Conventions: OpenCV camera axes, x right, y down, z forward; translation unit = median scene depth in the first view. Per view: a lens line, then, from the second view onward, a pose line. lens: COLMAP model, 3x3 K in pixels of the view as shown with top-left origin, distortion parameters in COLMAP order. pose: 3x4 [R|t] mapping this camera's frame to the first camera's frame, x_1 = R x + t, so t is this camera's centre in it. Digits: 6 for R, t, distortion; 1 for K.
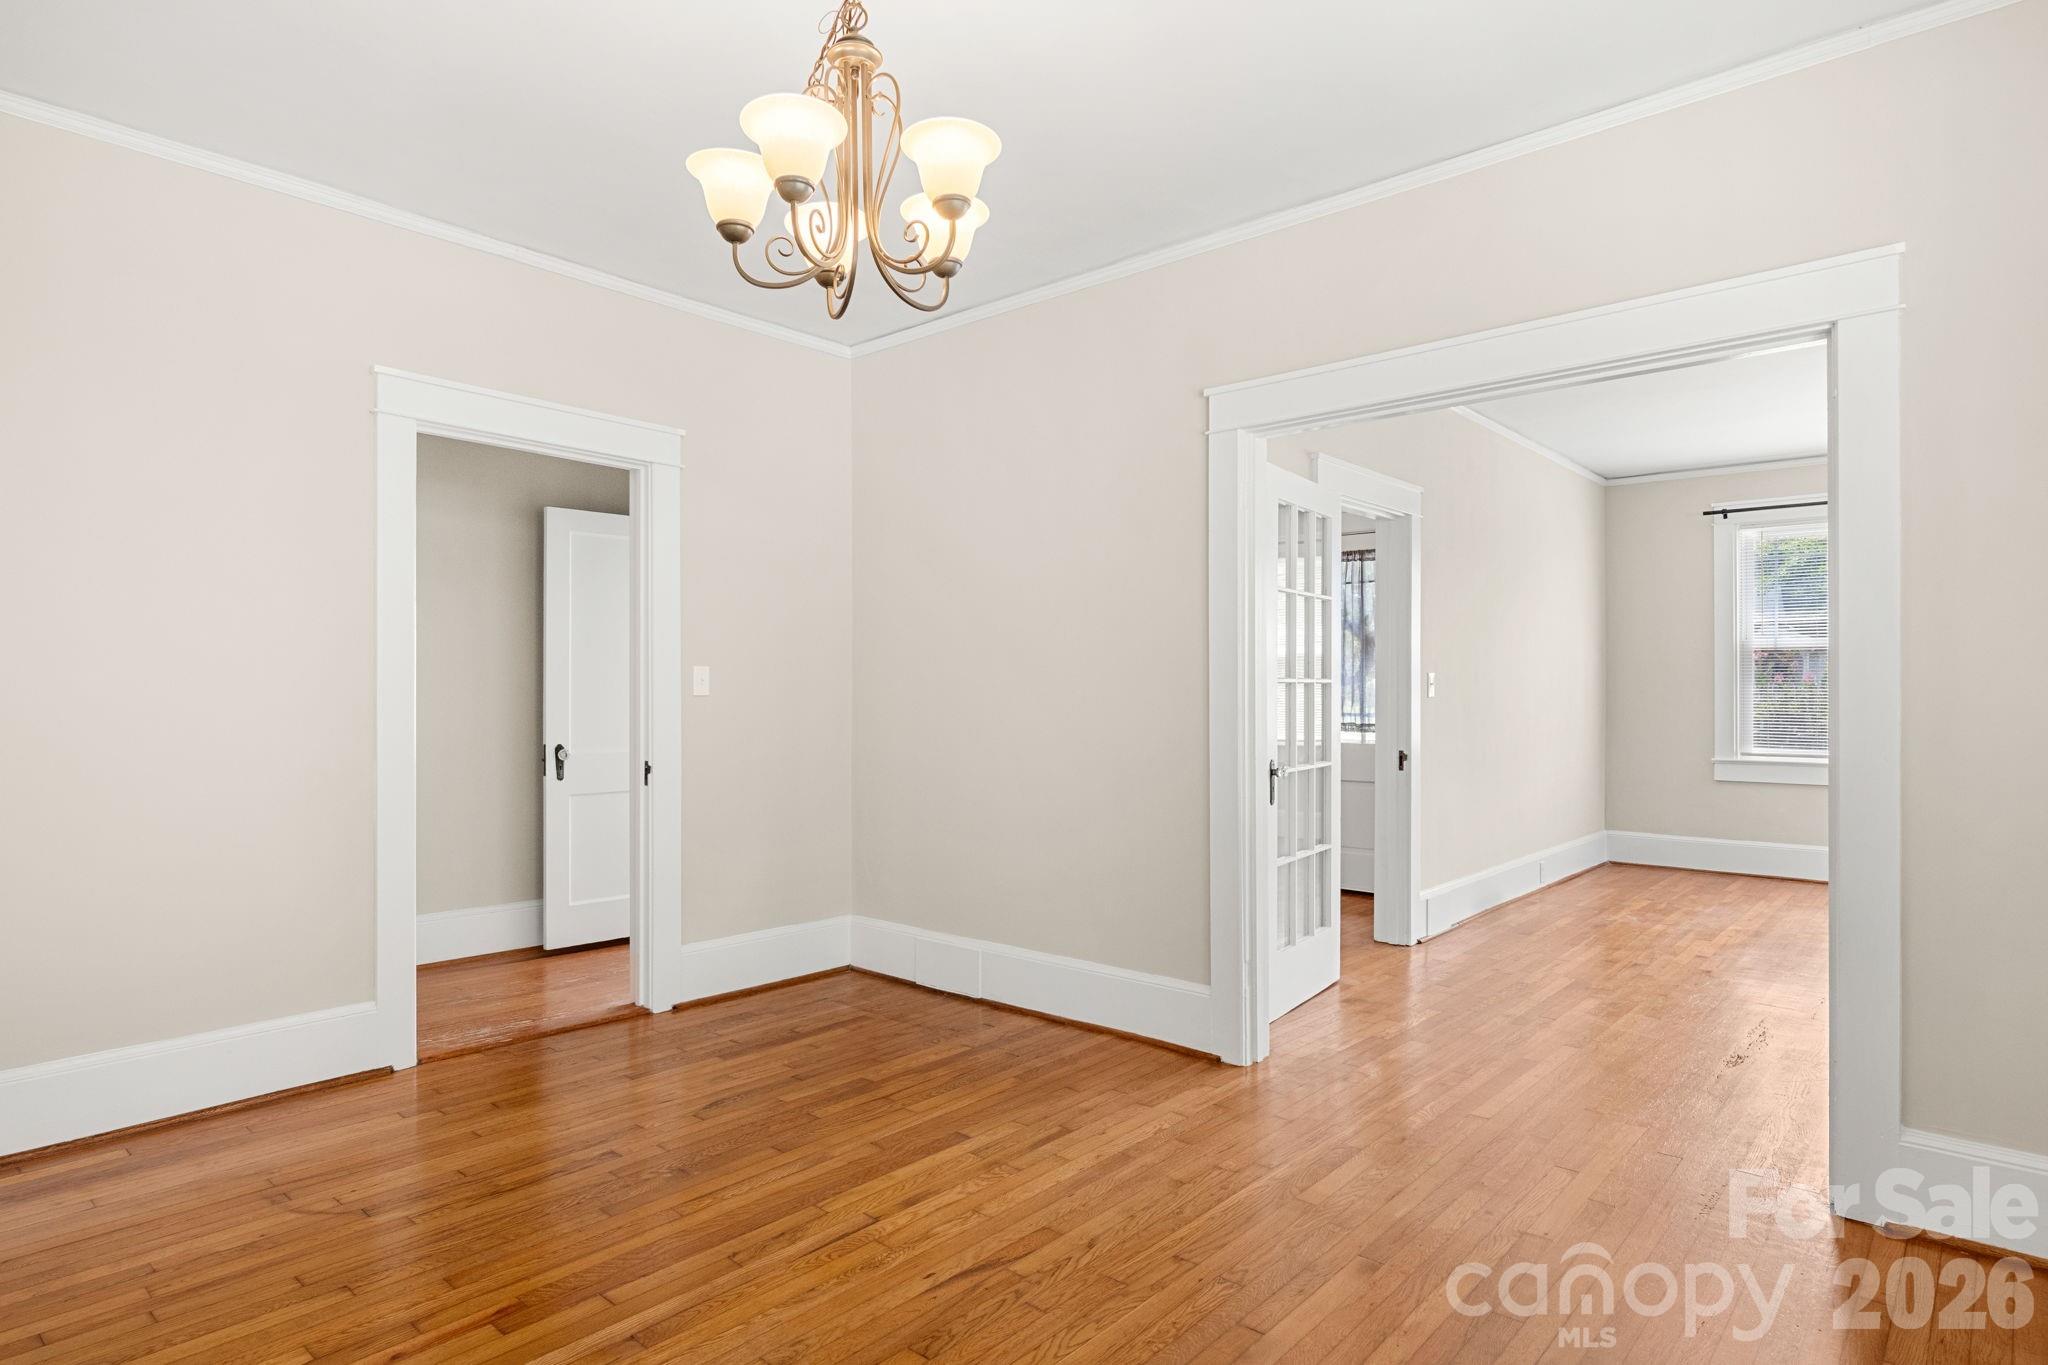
lens RADIAL K [[1070.8, 0, 1012.7], [0, 1070.8, 685.8], [0, 0, 1]] dist [-0.002102, 0.000074]
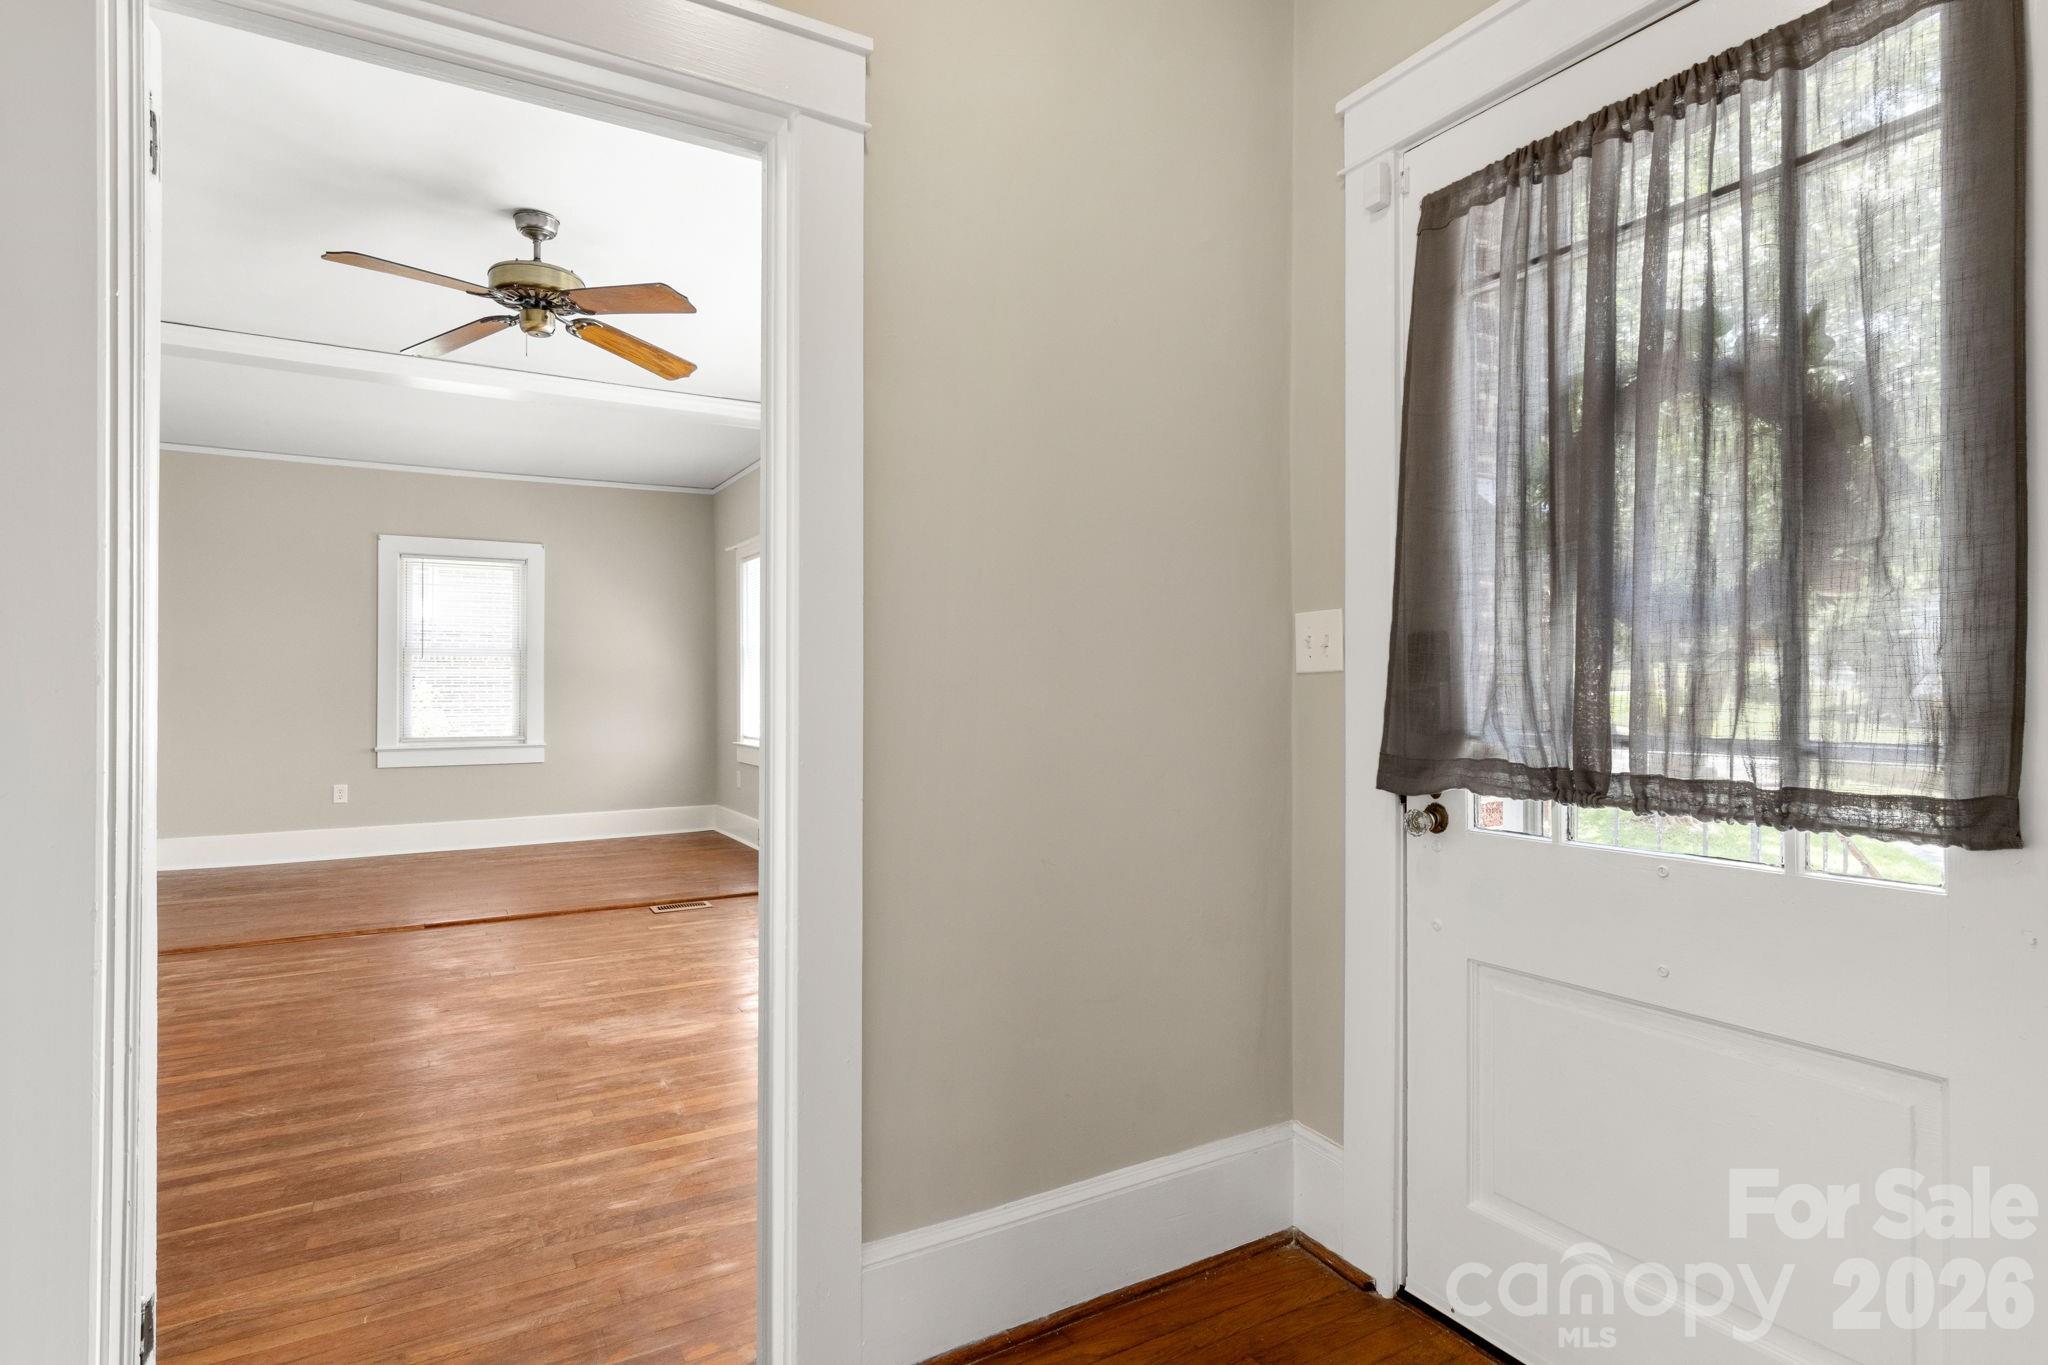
lens RADIAL K [[1070.8, 0, 1012.7], [0, 1070.8, 685.8], [0, 0, 1]] dist [-0.002102, 0.000074]
pose [[0.958873, 0.006403, -0.283762, 0.229633], [-0.001453, 0.999843, 0.017648, 0.010006], [0.283831, -0.016510, 0.958732, 0.725572]]
